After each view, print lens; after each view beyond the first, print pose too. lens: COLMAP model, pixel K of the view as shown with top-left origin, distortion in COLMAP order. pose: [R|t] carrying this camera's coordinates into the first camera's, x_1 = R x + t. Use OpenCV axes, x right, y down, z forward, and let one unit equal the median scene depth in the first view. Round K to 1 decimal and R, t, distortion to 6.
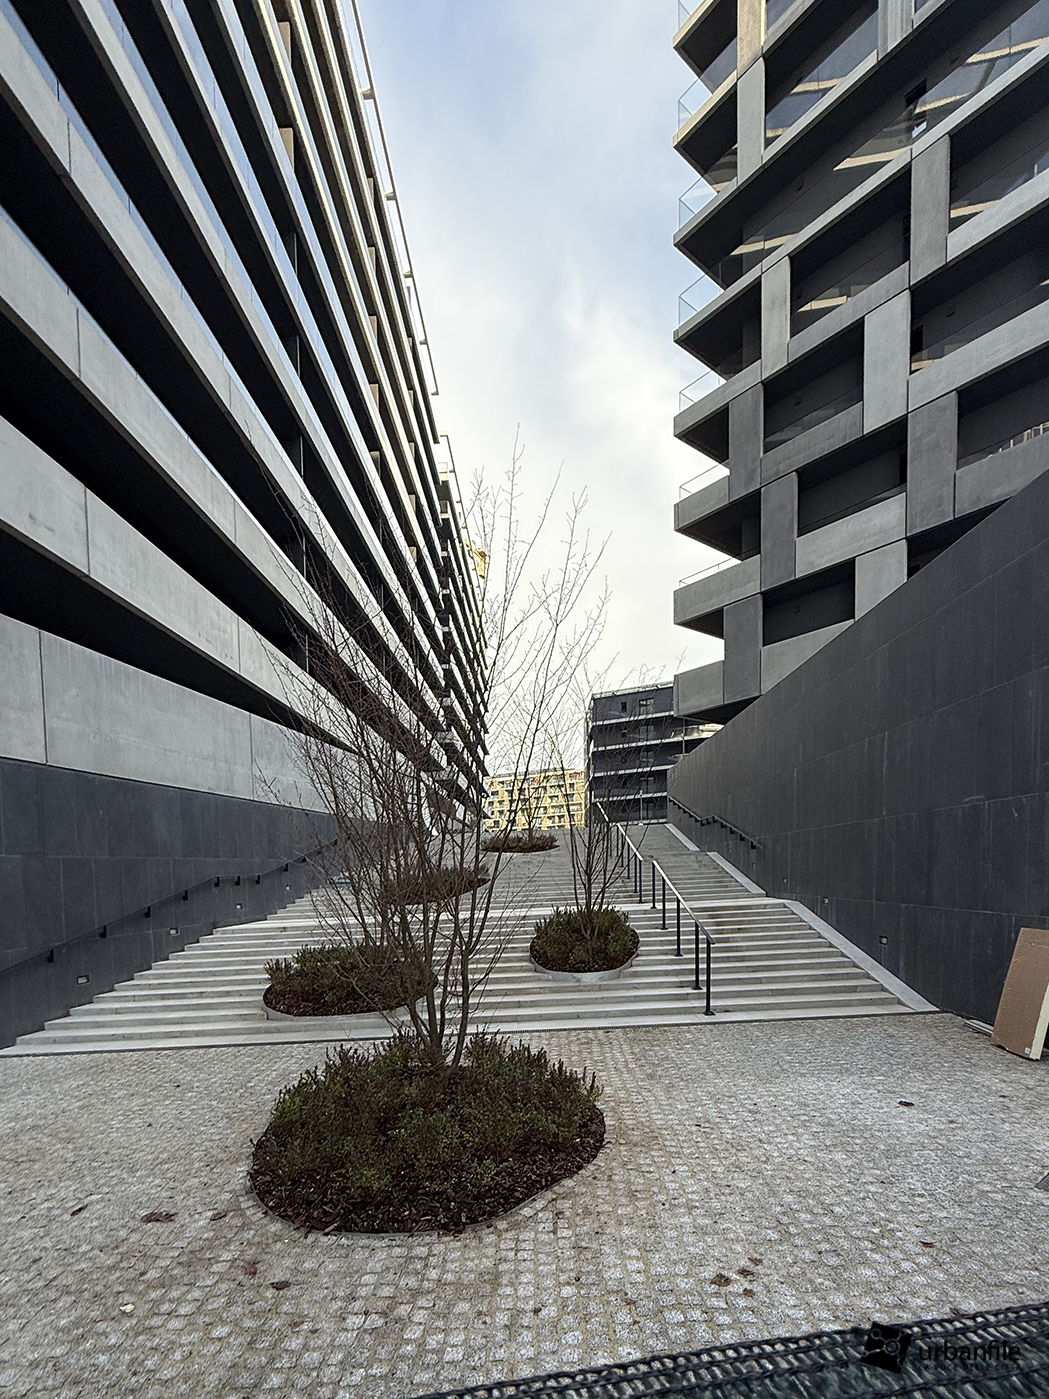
lens RADIAL K [[731.0, 0, 553.6], [0, 731.0, 913.5], [0, 0, 1]] dist [0.000668, -0.001498]
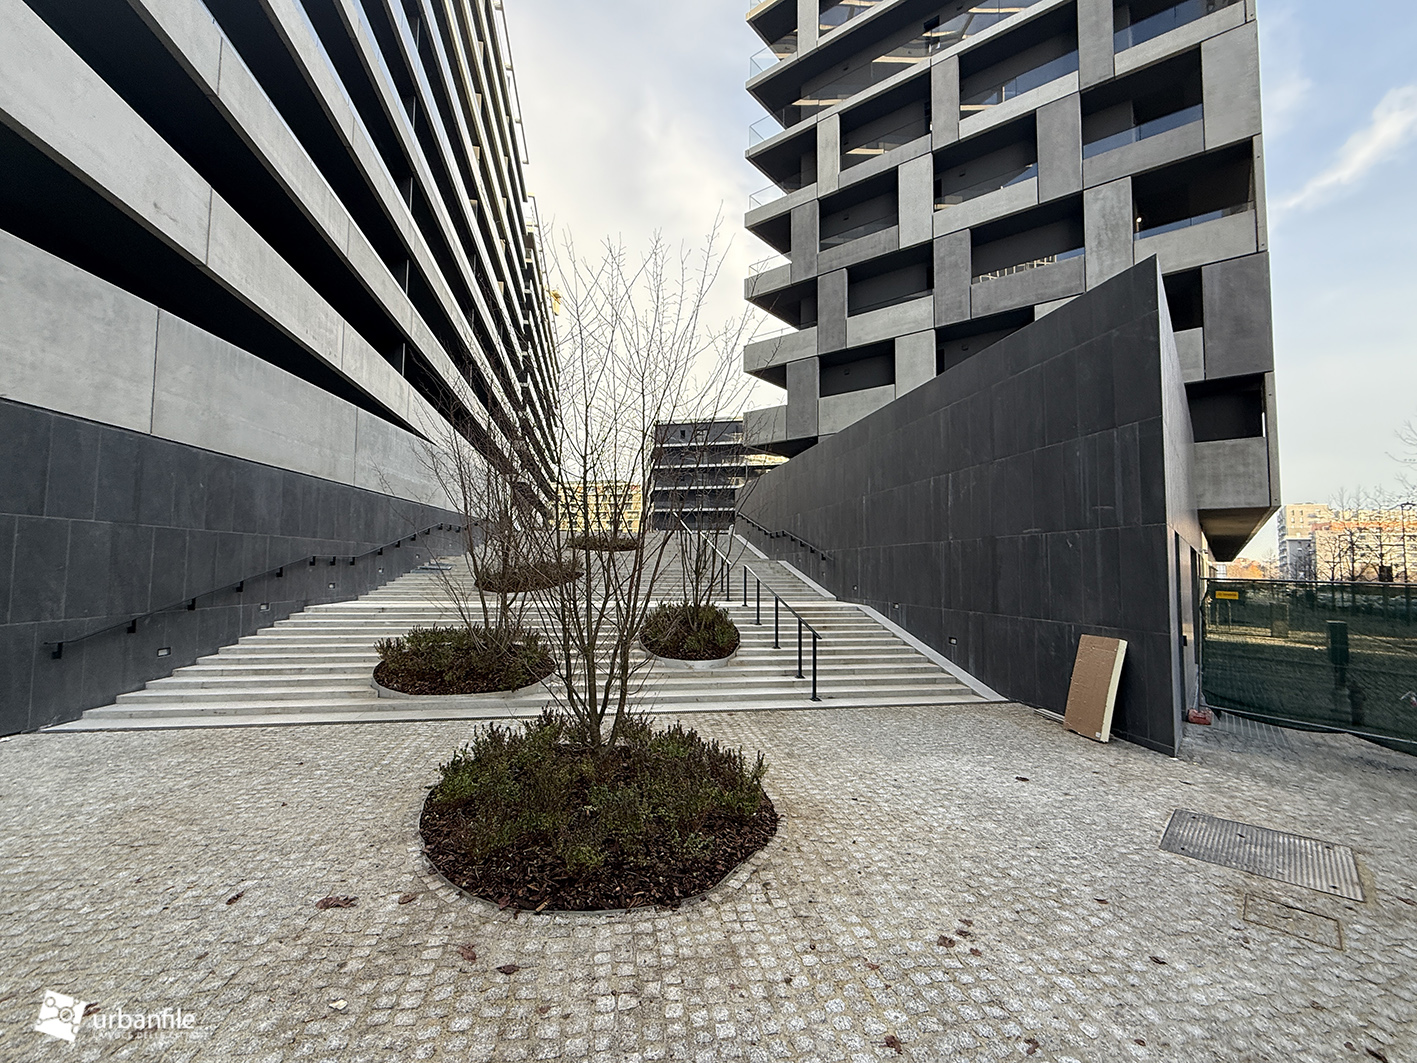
lens RADIAL K [[637.3, 0, 698.6], [0, 637.3, 532.6], [0, 0, 1]] dist [0.000781, -0.001234]
pose [[0.981456, 0.067685, 0.179340, -0.123724], [-0.045483, 0.991096, -0.125142, 0.007158], [-0.186214, 0.114664, 0.975795, 0.016449]]
